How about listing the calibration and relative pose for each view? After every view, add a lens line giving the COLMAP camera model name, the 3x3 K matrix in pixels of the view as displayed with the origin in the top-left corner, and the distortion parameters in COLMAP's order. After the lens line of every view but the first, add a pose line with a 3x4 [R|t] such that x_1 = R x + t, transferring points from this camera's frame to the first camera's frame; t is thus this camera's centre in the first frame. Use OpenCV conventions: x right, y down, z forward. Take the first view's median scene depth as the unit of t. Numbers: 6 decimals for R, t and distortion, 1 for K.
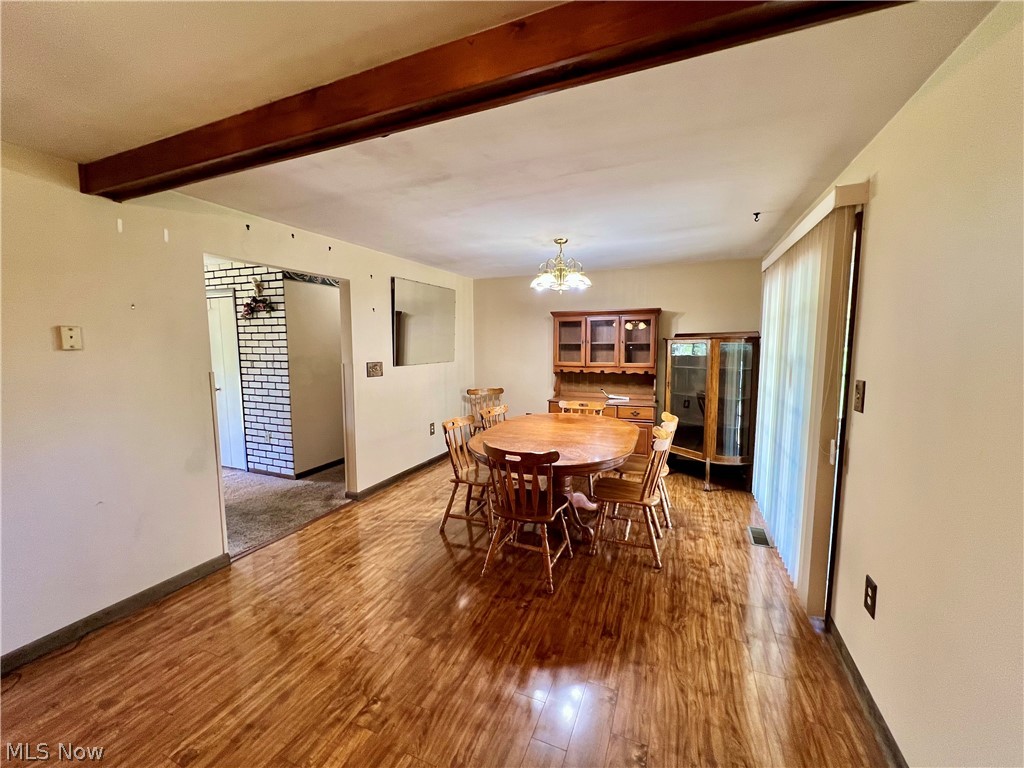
lens RADIAL K [[411.0, 0, 510.7], [0, 411.0, 382.2], [0, 0, 1]] dist [-0.001203, -0.000316]
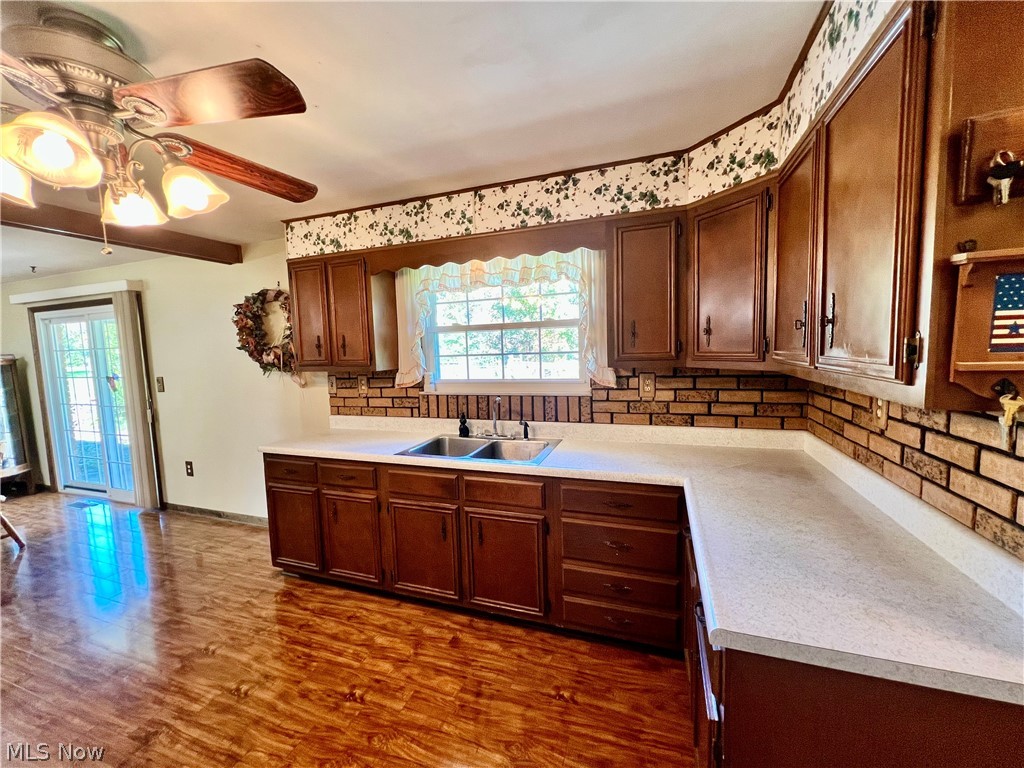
lens RADIAL K [[411.0, 0, 514.2], [0, 411.0, 381.4], [0, 0, 1]] dist [-0.001203, -0.000316]
pose [[-0.058107, -0.085618, 0.994632, -0.687426], [0.133747, 0.986666, 0.092746, 0.034918], [-0.989311, 0.138418, -0.045881, -0.353165]]
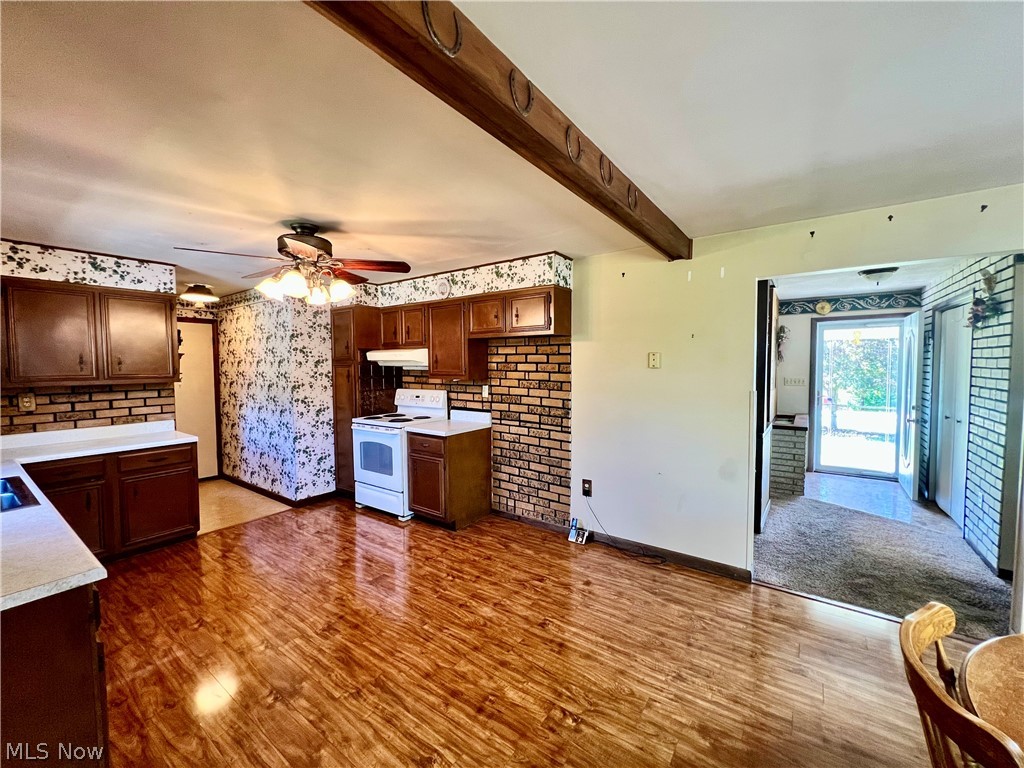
lens RADIAL K [[411.0, 0, 513.4], [0, 411.0, 382.8], [0, 0, 1]] dist [-0.001203, -0.000316]
pose [[-0.223568, 0.051619, -0.973320, 0.309191], [-0.088495, 0.993397, 0.073011, -0.051311], [0.970663, 0.102457, -0.217524, 0.473662]]
